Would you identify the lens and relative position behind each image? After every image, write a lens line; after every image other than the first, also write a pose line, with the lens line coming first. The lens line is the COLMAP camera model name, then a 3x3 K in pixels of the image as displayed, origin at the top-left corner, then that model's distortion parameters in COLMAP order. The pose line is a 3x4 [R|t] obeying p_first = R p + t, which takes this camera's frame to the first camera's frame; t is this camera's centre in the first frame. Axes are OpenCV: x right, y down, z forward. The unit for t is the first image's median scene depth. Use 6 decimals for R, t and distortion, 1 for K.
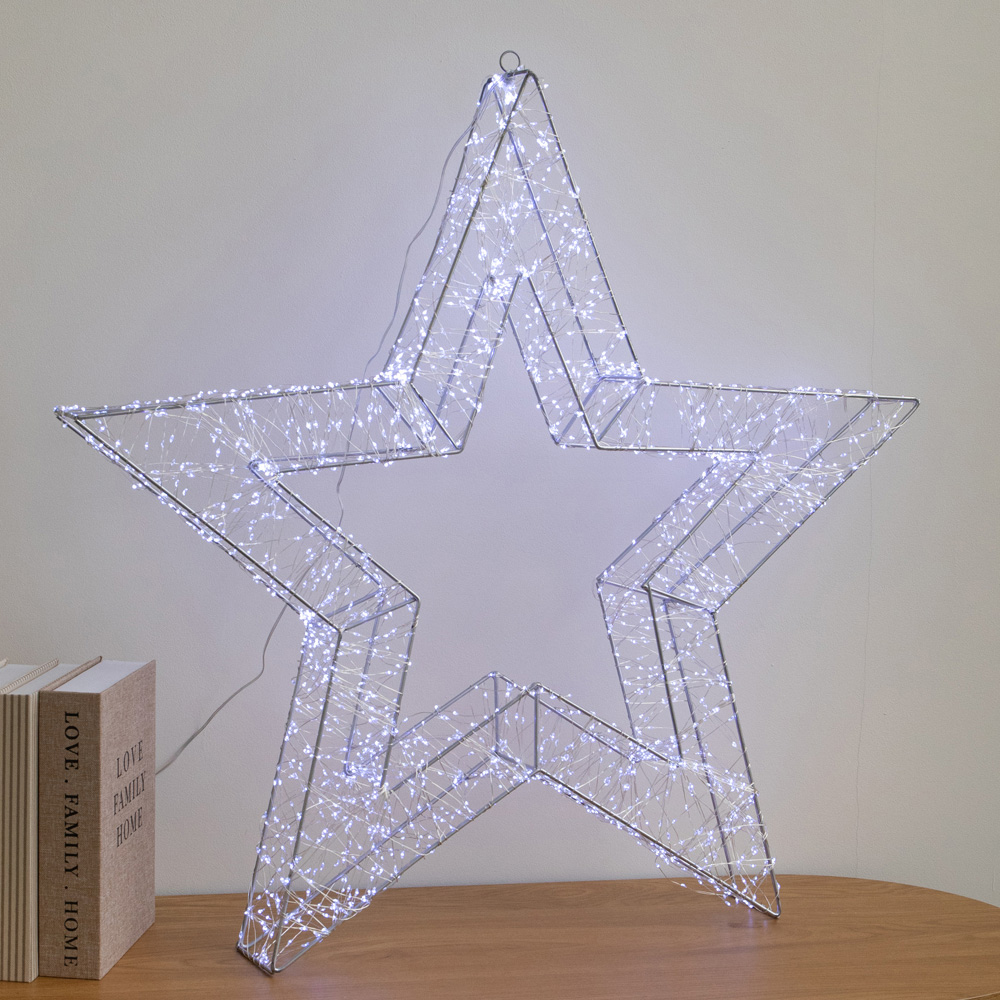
lens RADIAL K [[2247.0, 0, 484.1], [0, 2247.0, 551.1], [0, 0, 1]] dist [-0.014246, 0.000000]
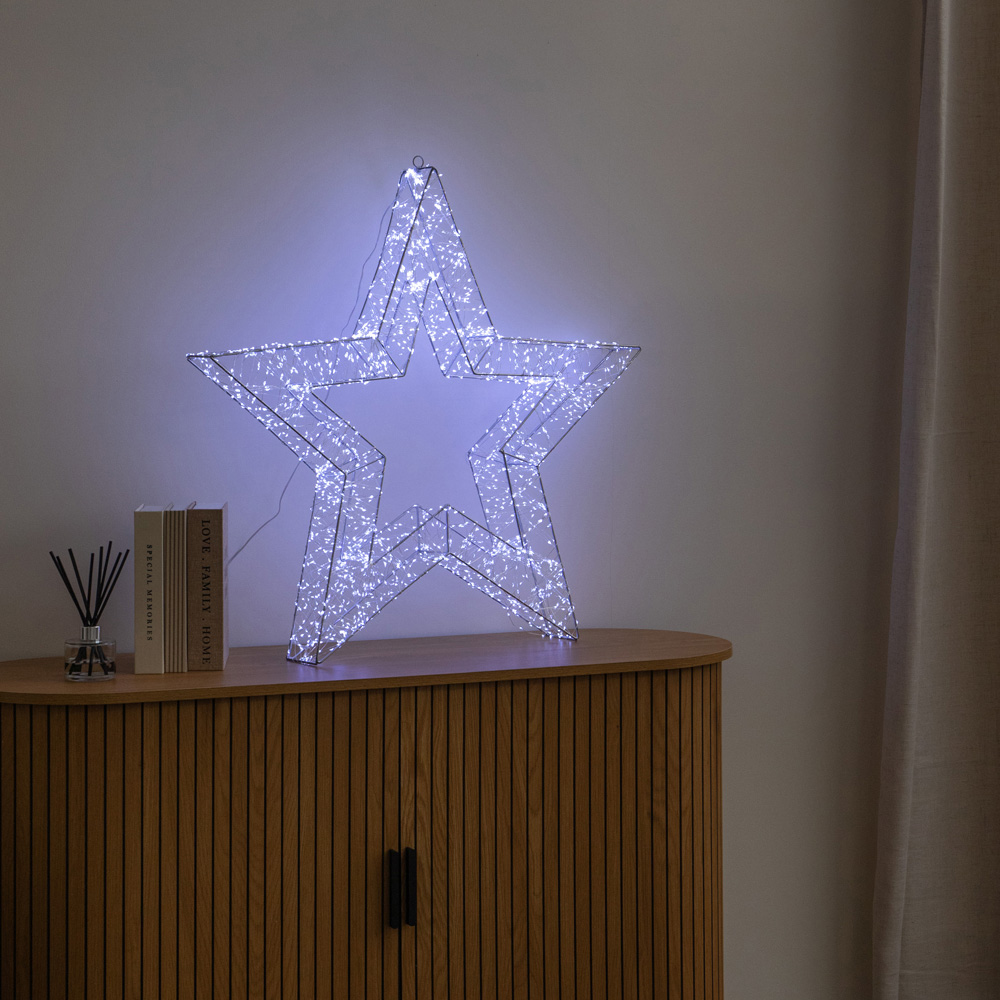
lens RADIAL K [[2141.6, 0, 497.8], [0, 2141.6, 499.0], [0, 0, 1]] dist [0.001888, 0.000000]
pose [[0.983232, -0.034494, 0.179065, -0.246020], [0.042278, 0.998311, -0.039840, 0.125732], [-0.177388, 0.046743, 0.983030, -0.701088]]
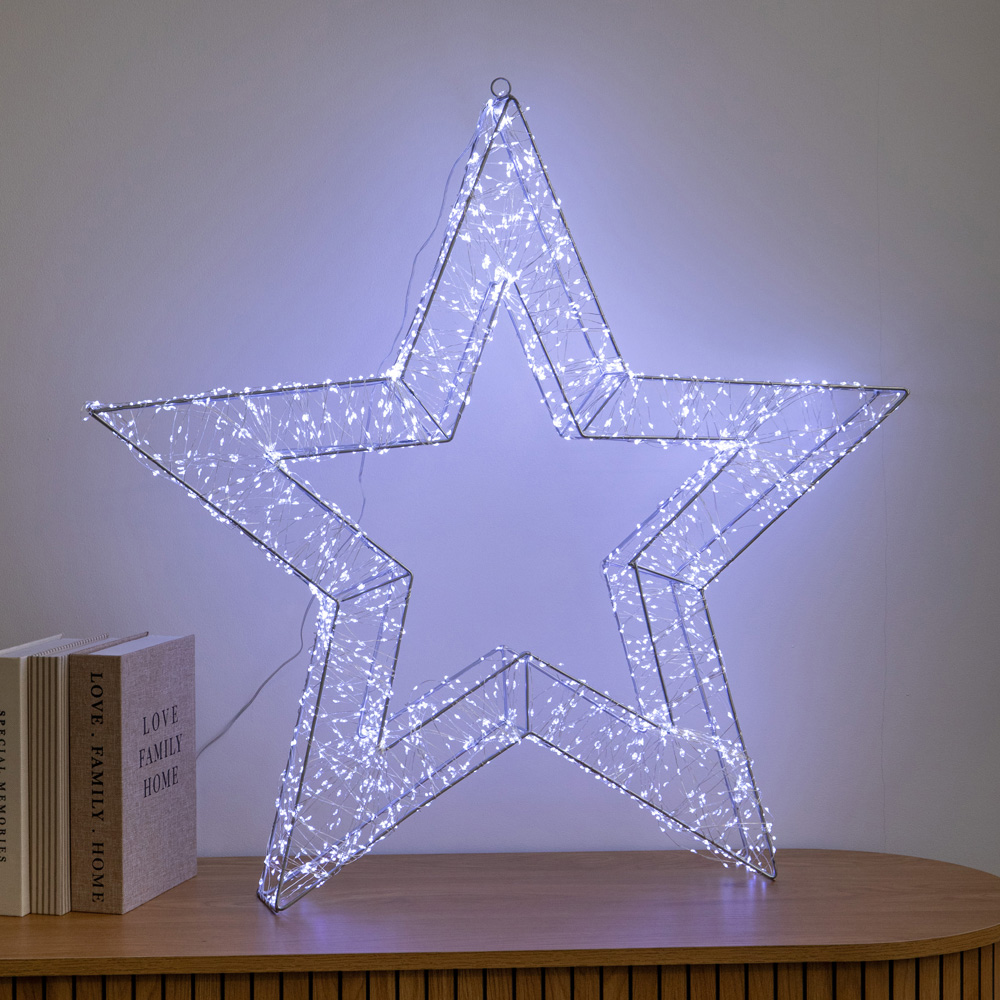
lens RADIAL K [[2506.3, 0, 507.9], [0, 2506.3, 499.1], [0, 0, 1]] dist [0.072653, 0.000000]
pose [[0.989398, -0.011083, -0.144808, 0.193325], [0.004353, 0.998899, -0.046714, 0.041744], [0.145167, 0.045589, 0.988356, -0.210193]]
